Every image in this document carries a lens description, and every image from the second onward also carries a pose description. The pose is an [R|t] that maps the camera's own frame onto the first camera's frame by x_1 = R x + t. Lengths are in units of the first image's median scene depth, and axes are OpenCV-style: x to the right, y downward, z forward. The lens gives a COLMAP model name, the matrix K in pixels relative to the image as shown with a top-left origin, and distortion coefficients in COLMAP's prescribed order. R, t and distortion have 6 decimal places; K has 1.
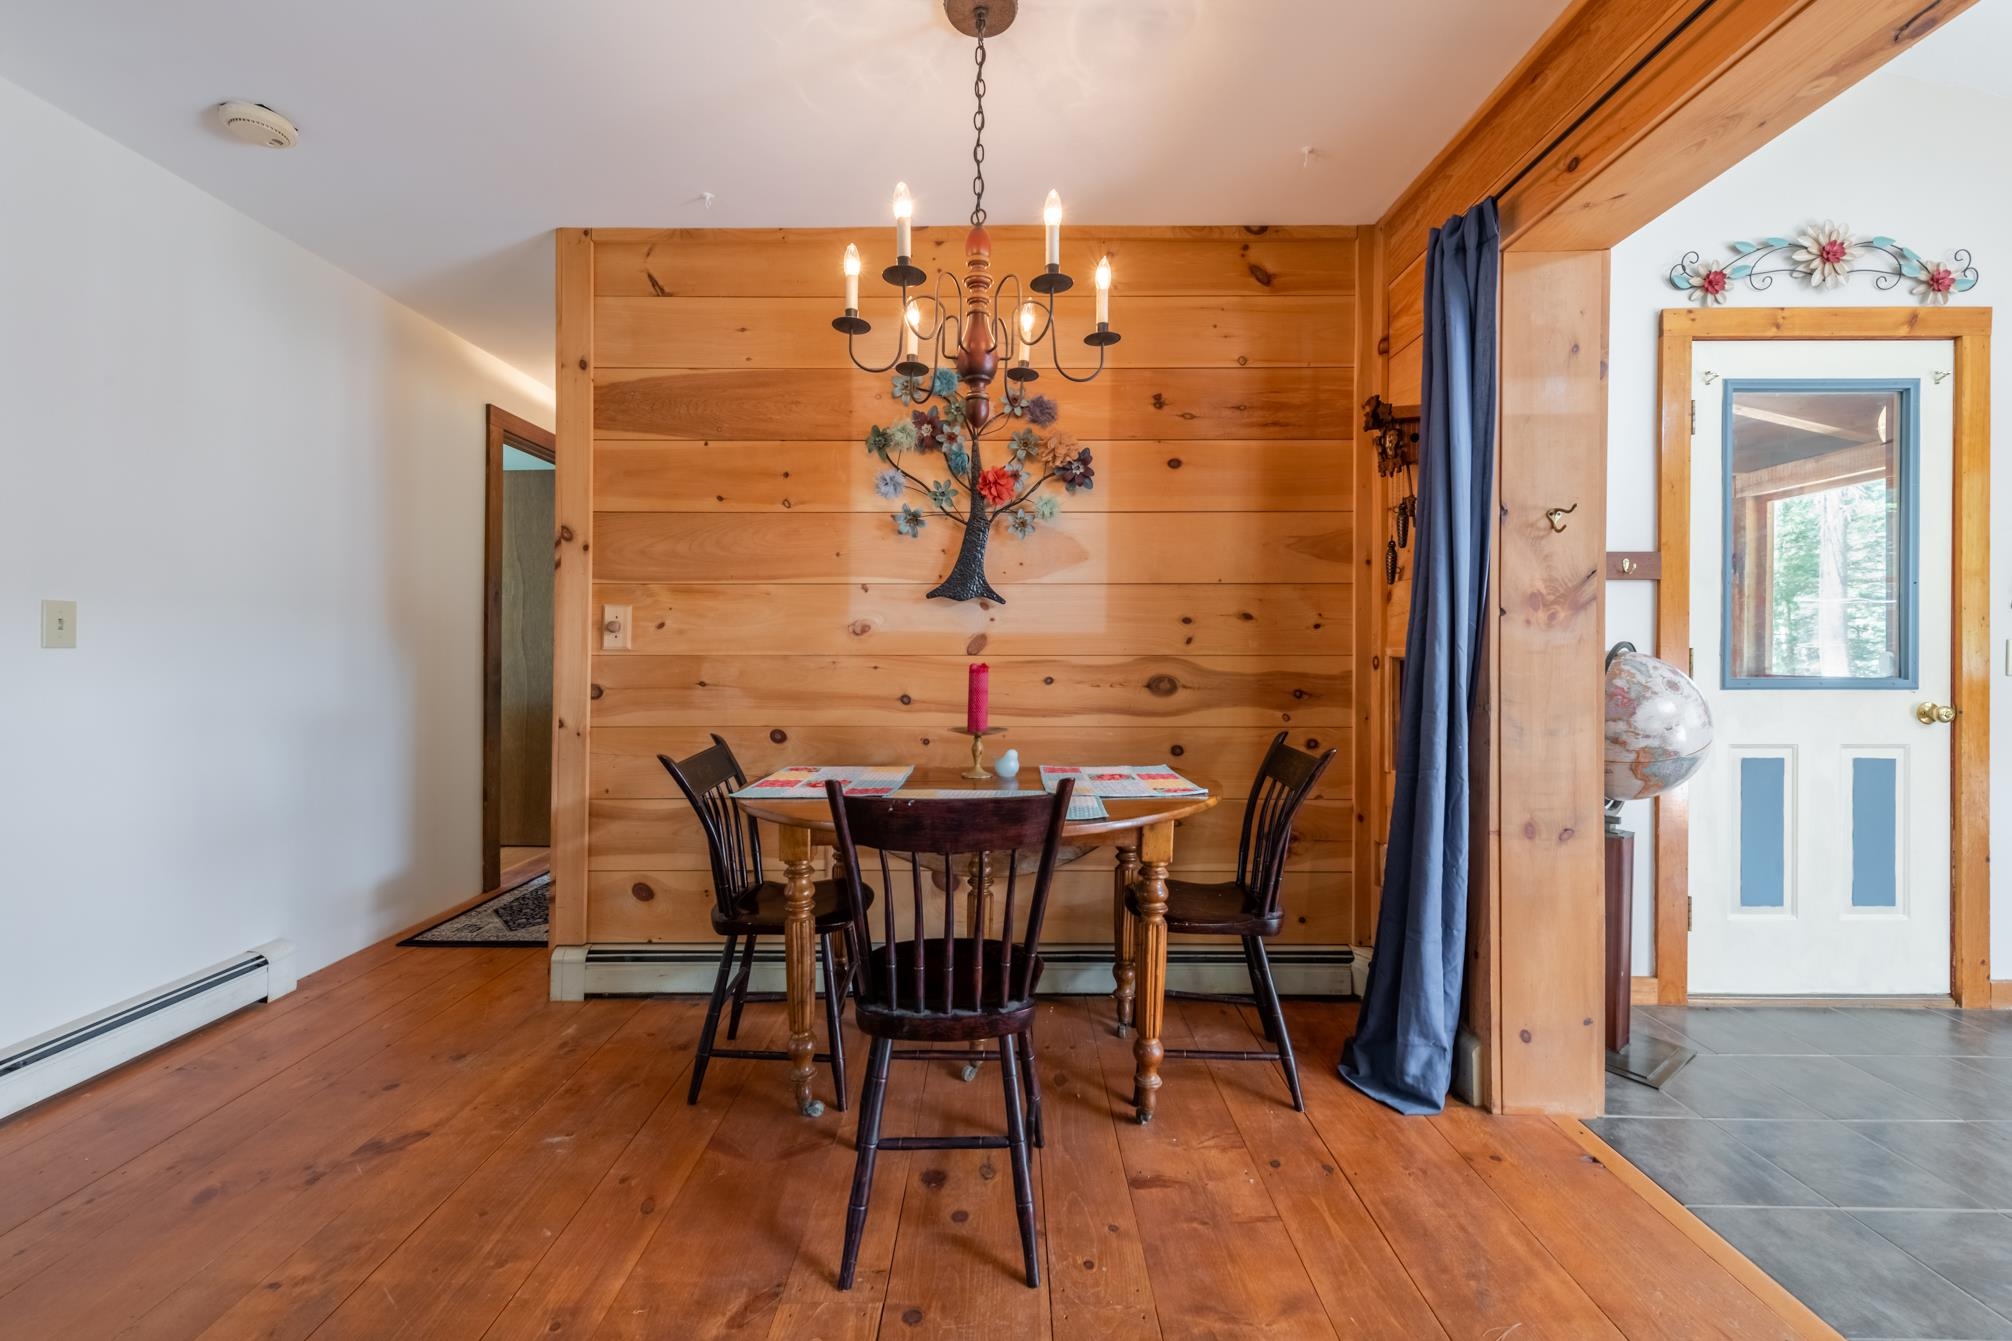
lens RADIAL K [[797.9, 0, 1004.3], [0, 797.9, 650.2], [0, 0, 1]] dist [0.006903, -0.001281]
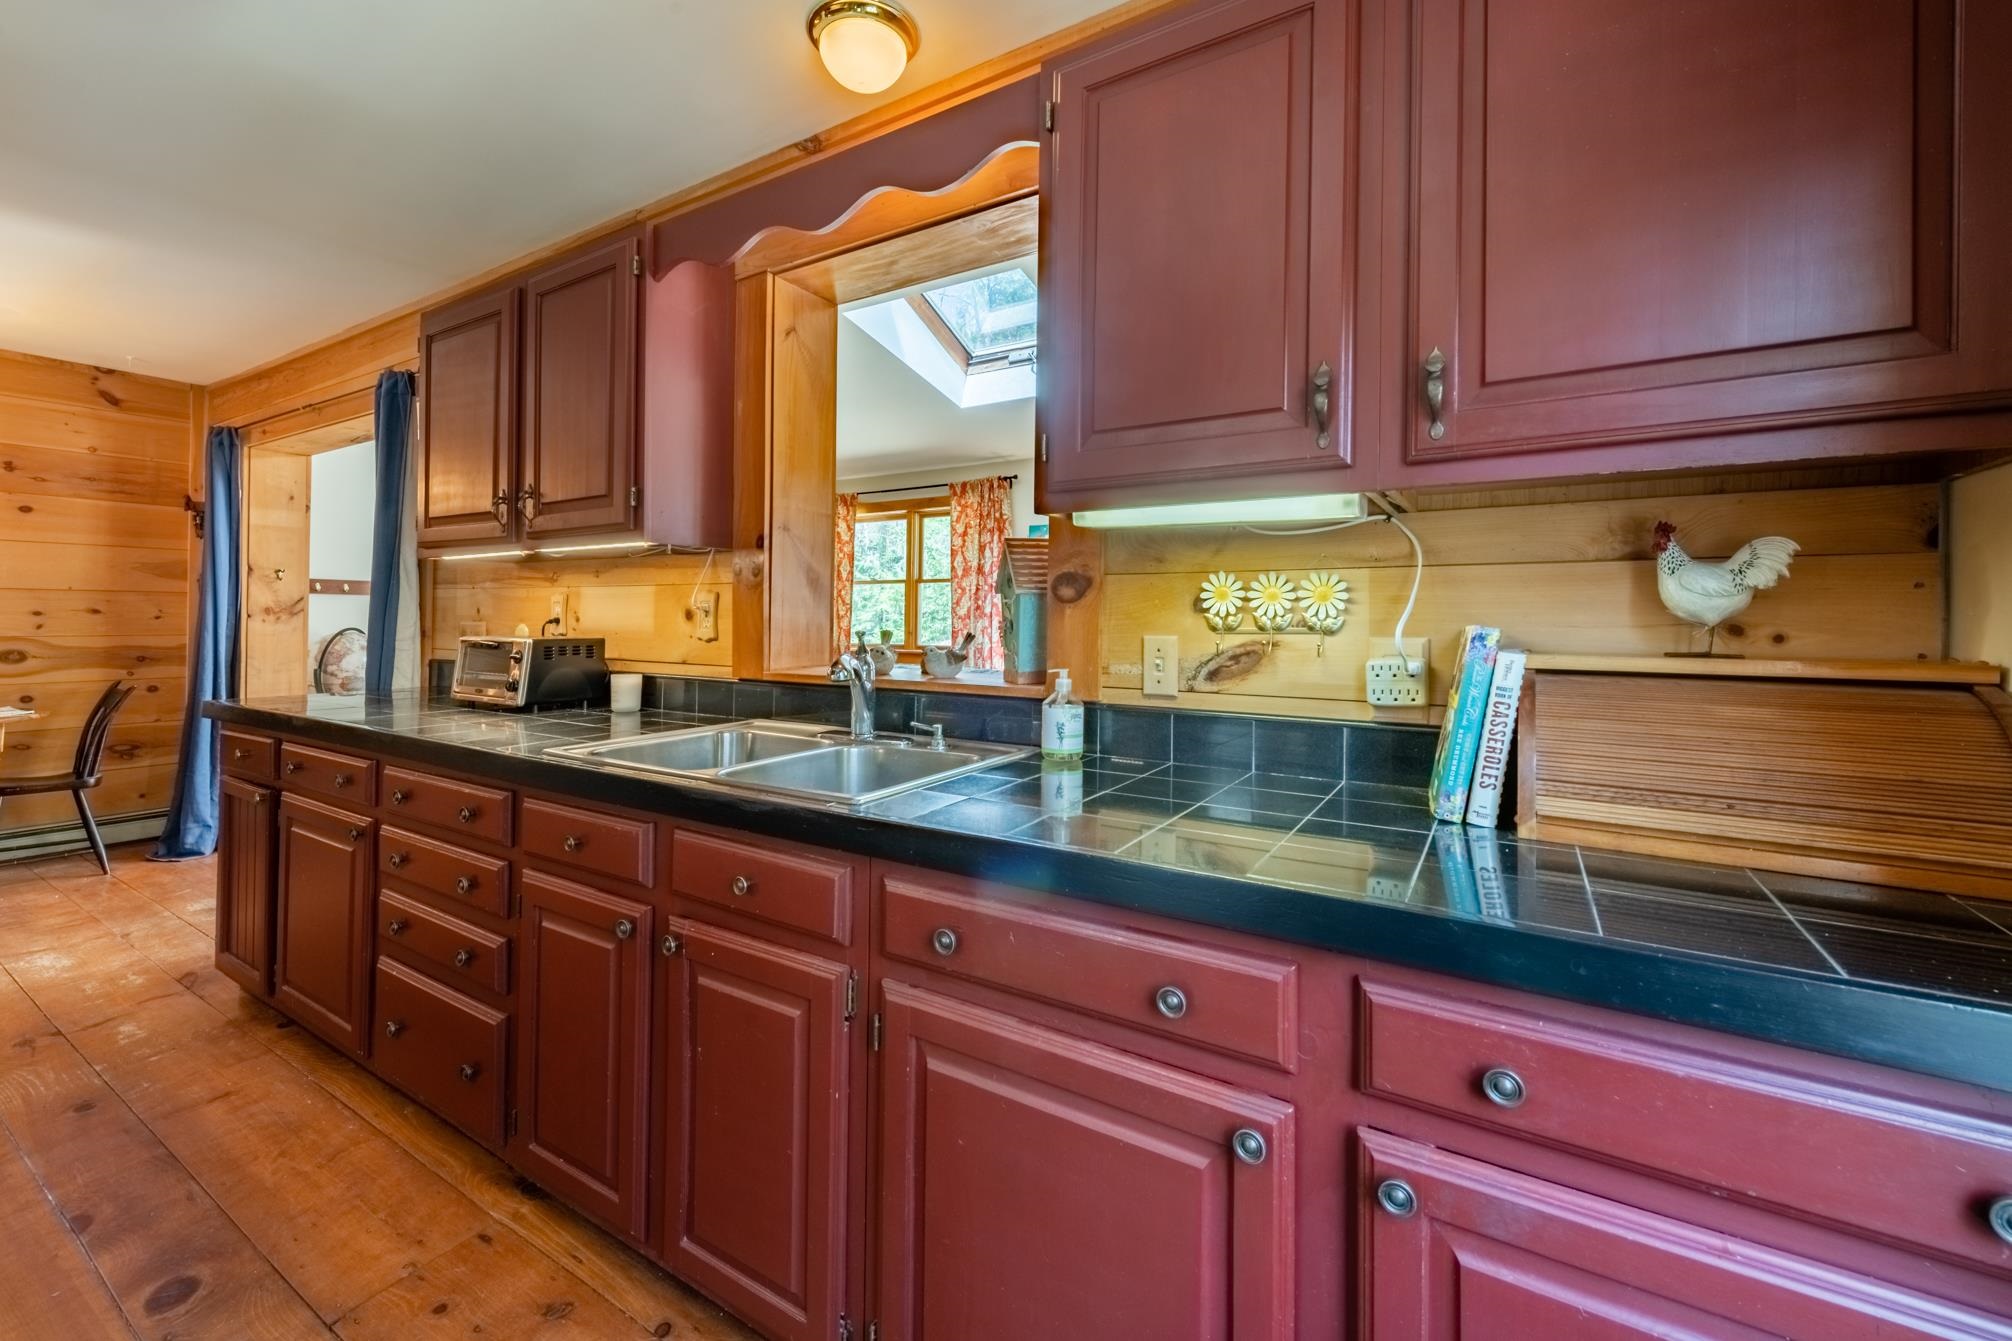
lens RADIAL K [[797.9, 0, 982.7], [0, 797.9, 616.5], [0, 0, 1]] dist [0.006903, -0.001281]
pose [[0.526504, 0.005167, 0.850157, -0.124776], [-0.009076, 0.999959, -0.000456, -0.047203], [-0.850124, -0.007476, 0.526529, -1.342608]]
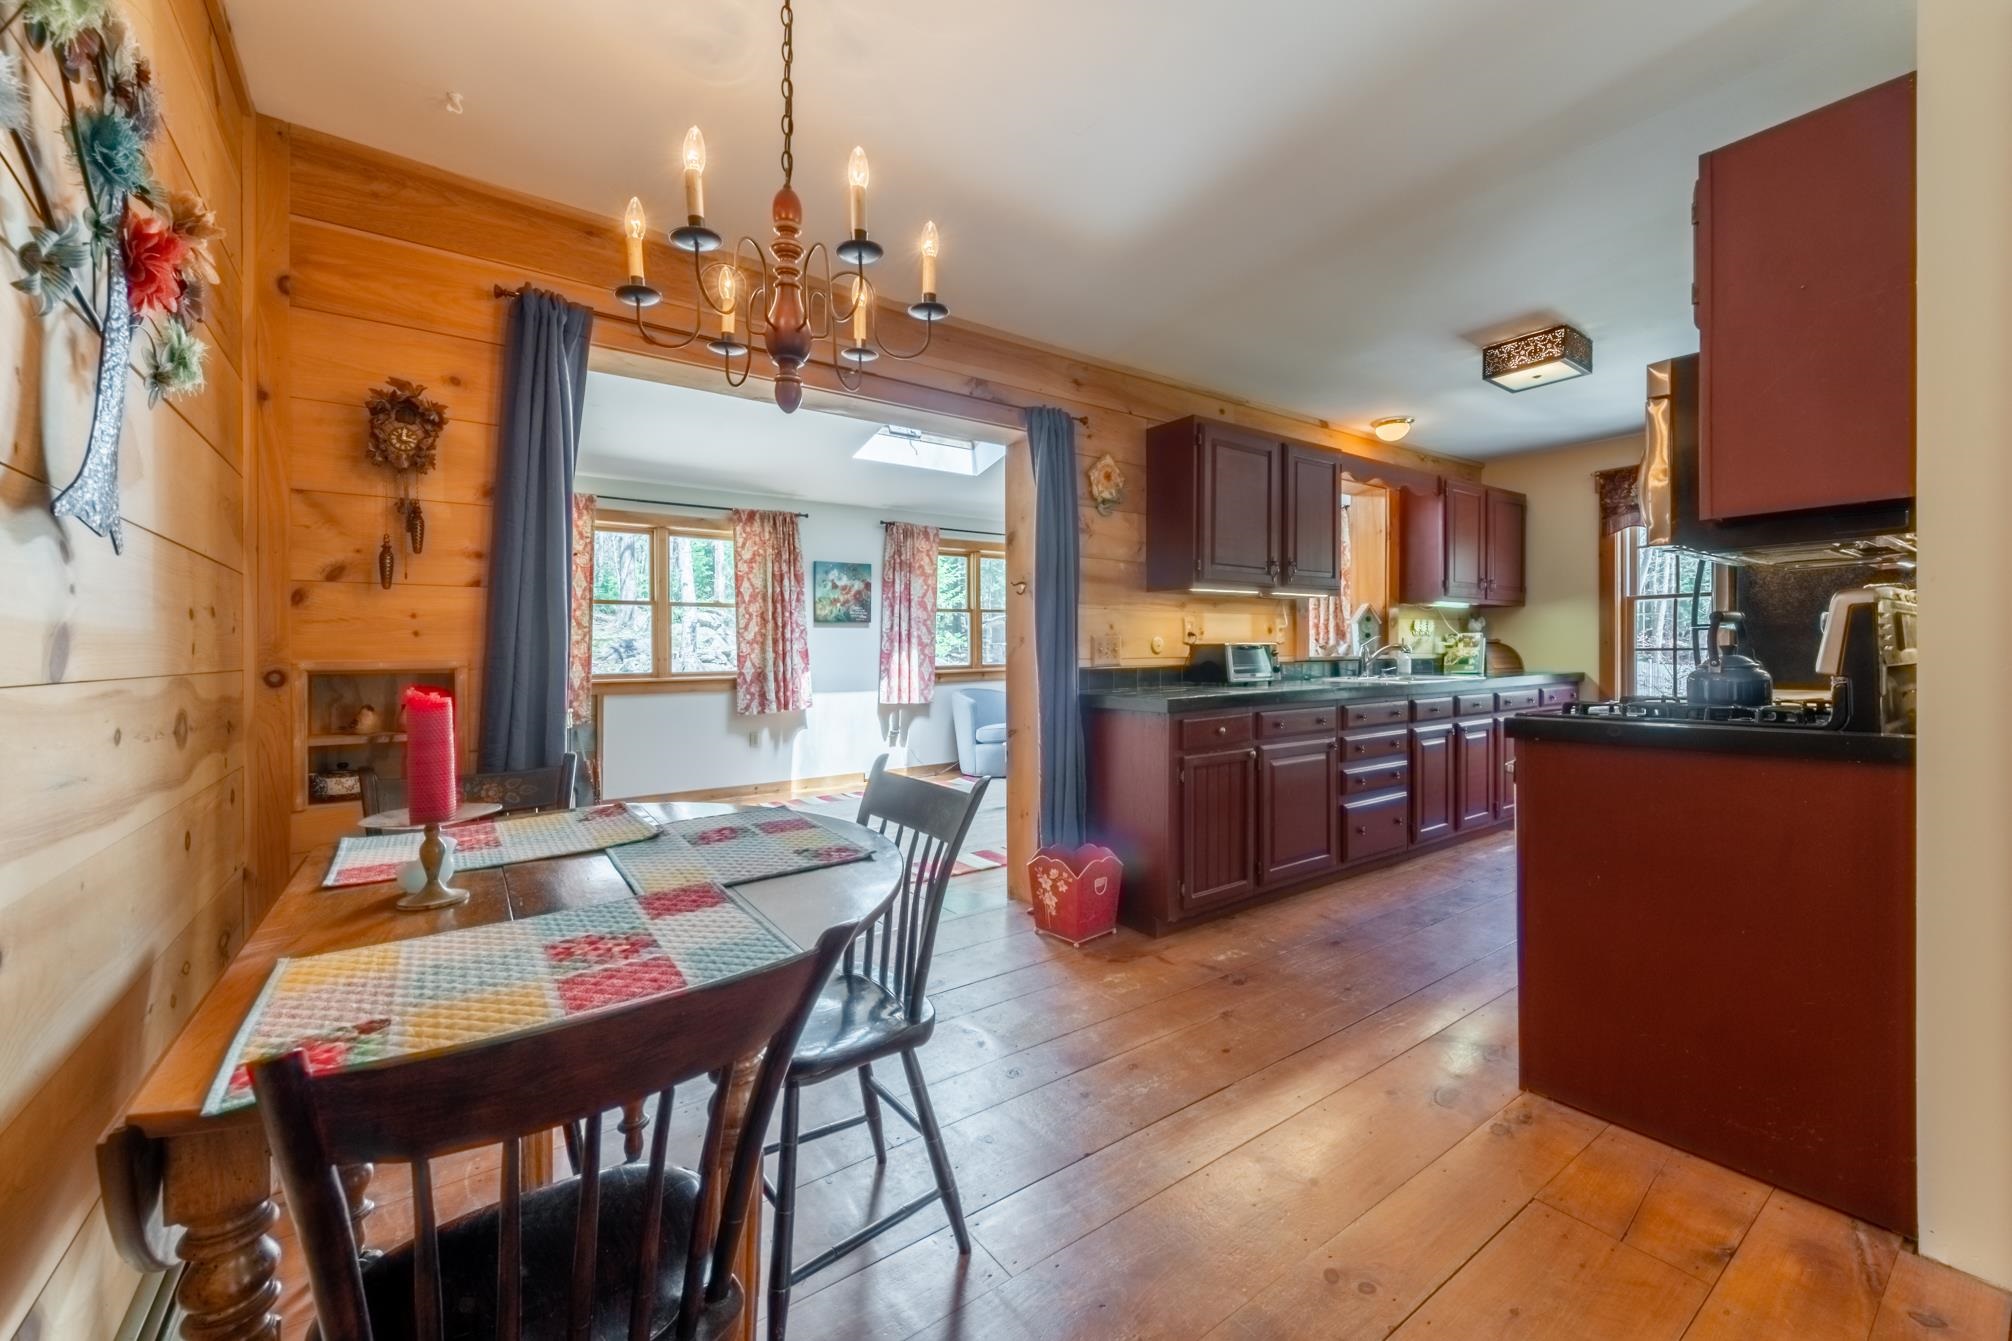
lens RADIAL K [[797.9, 0, 992.8], [0, 797.9, 664.1], [0, 0, 1]] dist [0.006903, -0.001281]
pose [[-0.580897, -0.006179, 0.813954, -0.574340], [0.006661, 0.999902, 0.012344, -0.001006], [-0.813950, 0.012593, -0.580798, 0.824109]]
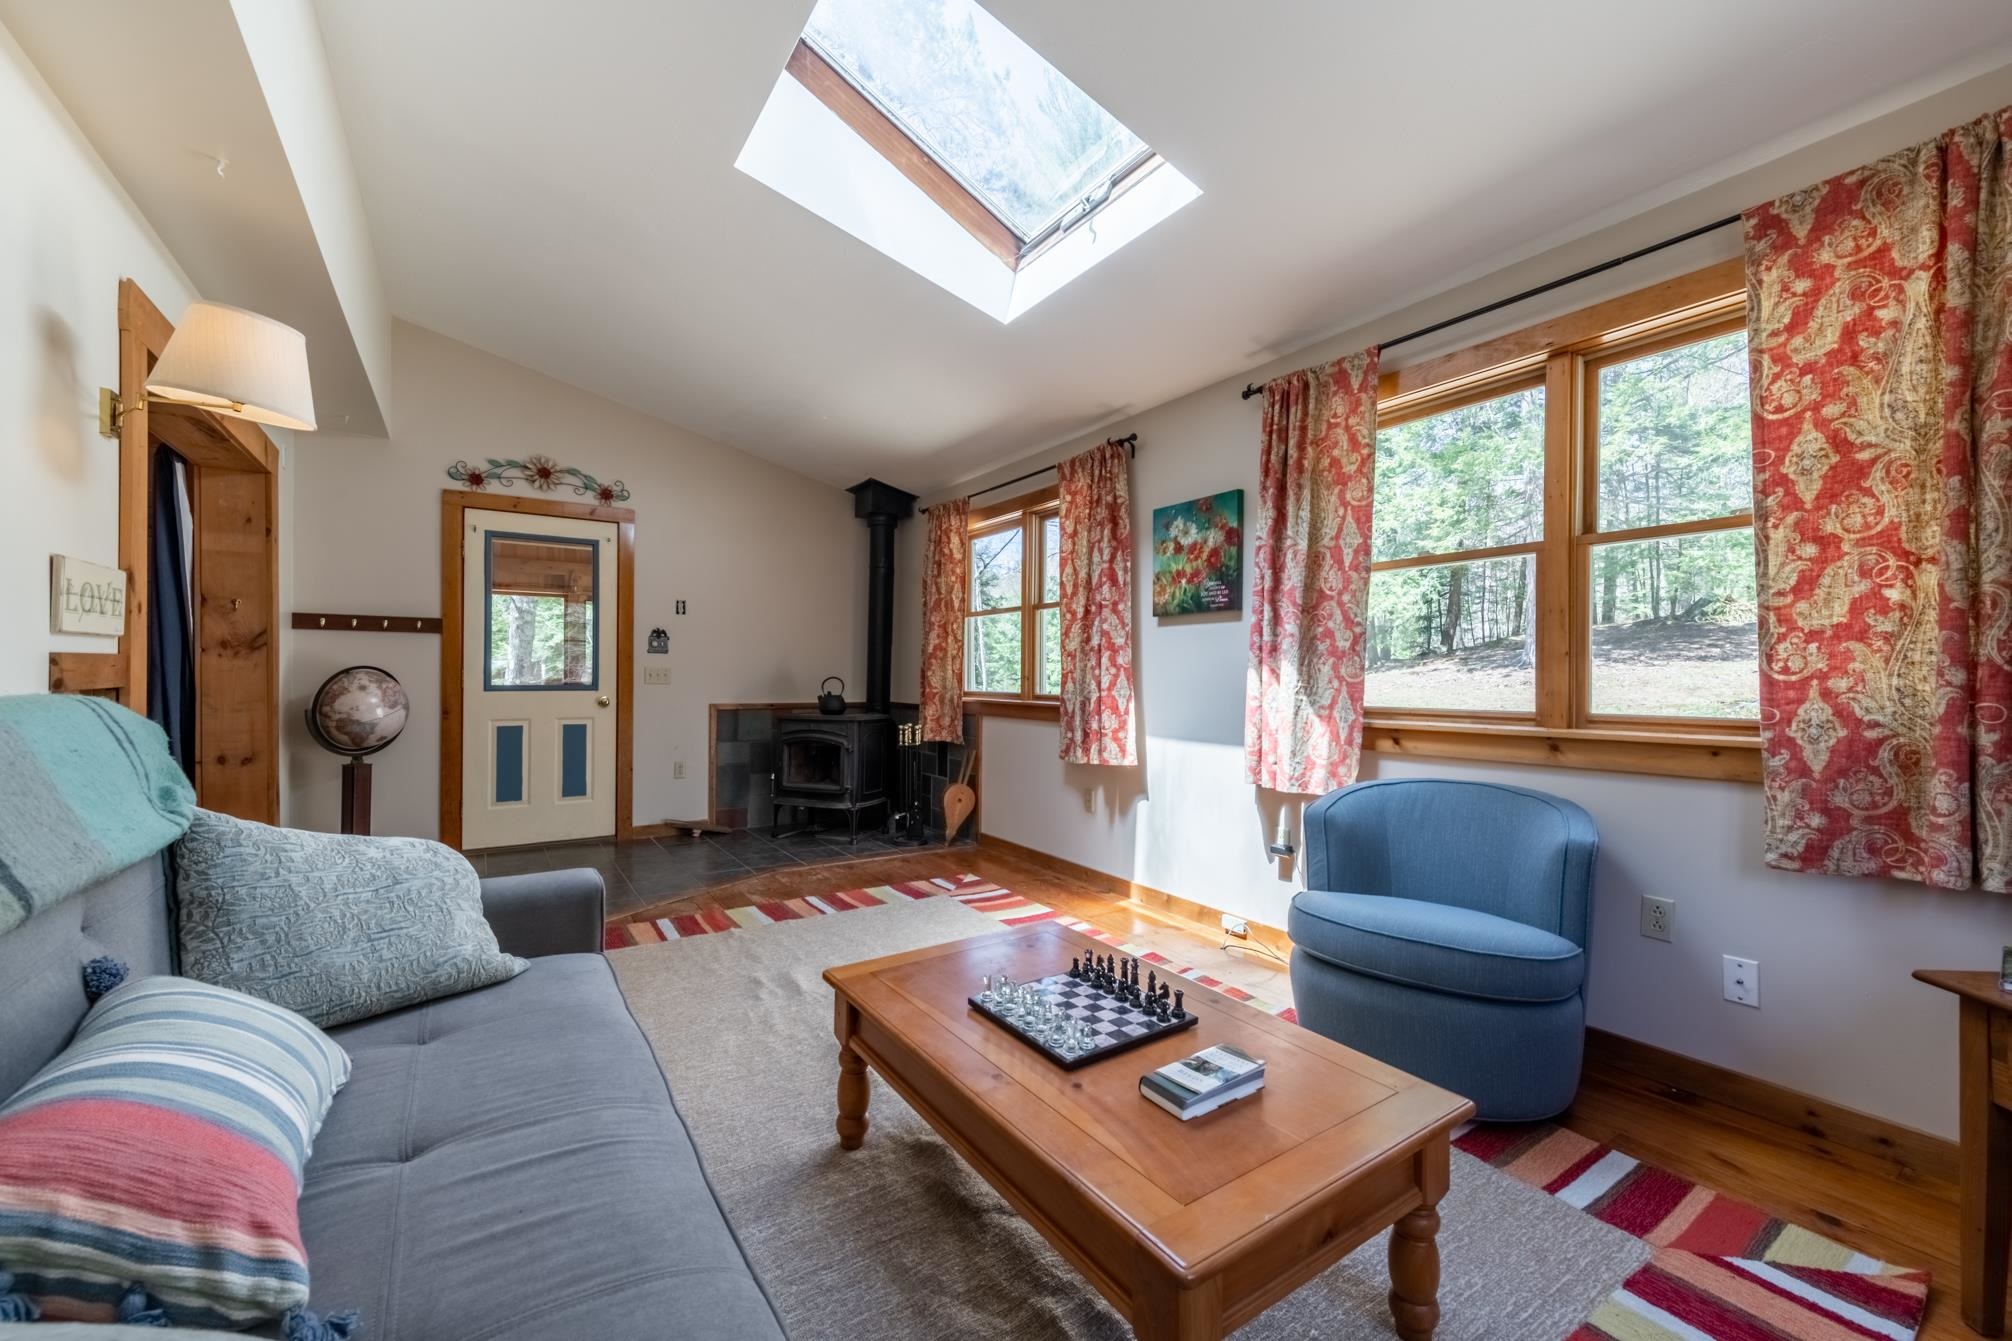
lens RADIAL K [[797.9, 0, 1011.5], [0, 797.9, 689.7], [0, 0, 1]] dist [0.006903, -0.001281]
pose [[0.815697, -0.005788, 0.578450, 0.824562], [-0.007196, 0.999771, 0.020152, -0.003118], [-0.578434, -0.020600, 0.815469, -1.316890]]
